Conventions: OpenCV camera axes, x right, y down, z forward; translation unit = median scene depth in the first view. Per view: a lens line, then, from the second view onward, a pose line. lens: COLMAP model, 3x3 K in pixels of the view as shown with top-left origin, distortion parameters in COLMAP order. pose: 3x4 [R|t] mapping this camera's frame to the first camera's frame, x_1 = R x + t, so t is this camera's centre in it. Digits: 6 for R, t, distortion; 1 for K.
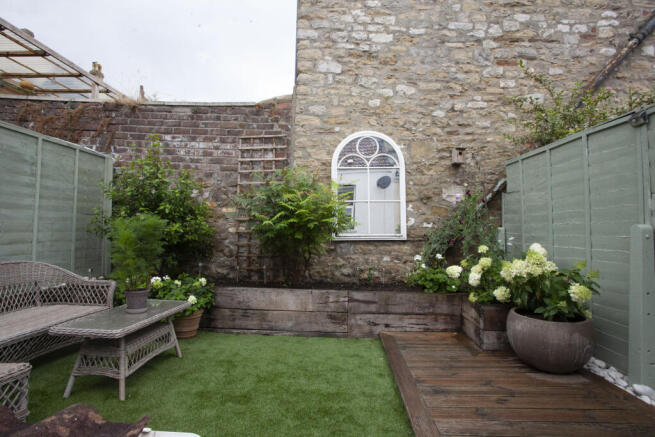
lens RADIAL K [[323.5, 0, 328.9], [0, 323.5, 217.7], [0, 0, 1]] dist [-0.043367, 0.001078]
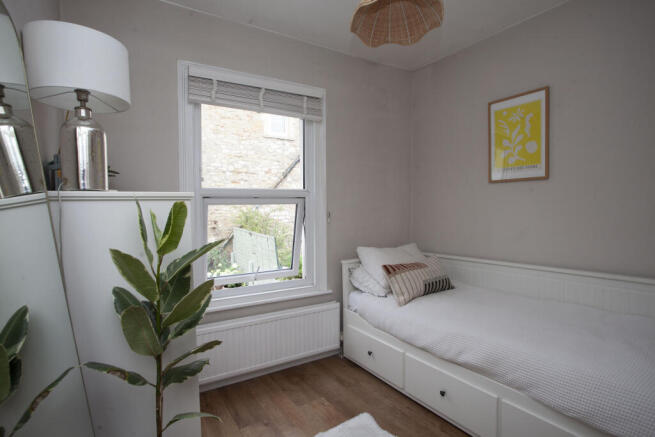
lens RADIAL K [[323.5, 0, 326.0], [0, 323.5, 214.3], [0, 0, 1]] dist [-0.043367, 0.001078]
pose [[0.832186, -0.039991, 0.553053, -0.230443], [0.010418, 0.998347, 0.056514, -0.379322], [-0.554399, -0.041269, 0.831227, -1.433250]]
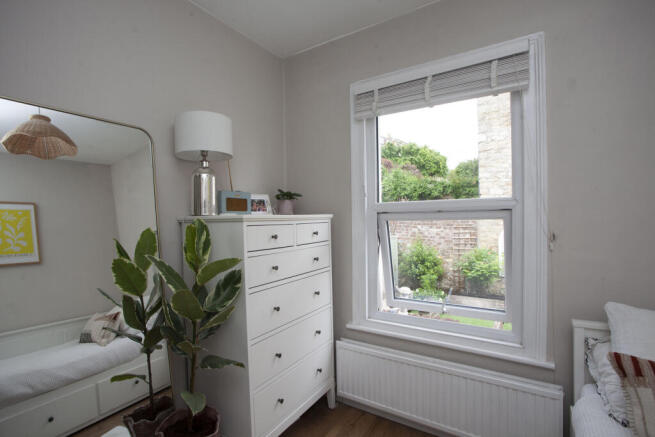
lens RADIAL K [[323.5, 0, 327.2], [0, 323.5, 220.9], [0, 0, 1]] dist [-0.043367, 0.001078]
pose [[0.843243, -0.023897, -0.537000, 0.185049], [0.042242, 0.998868, 0.021882, -0.381427], [0.535869, -0.041135, 0.843298, -1.345898]]
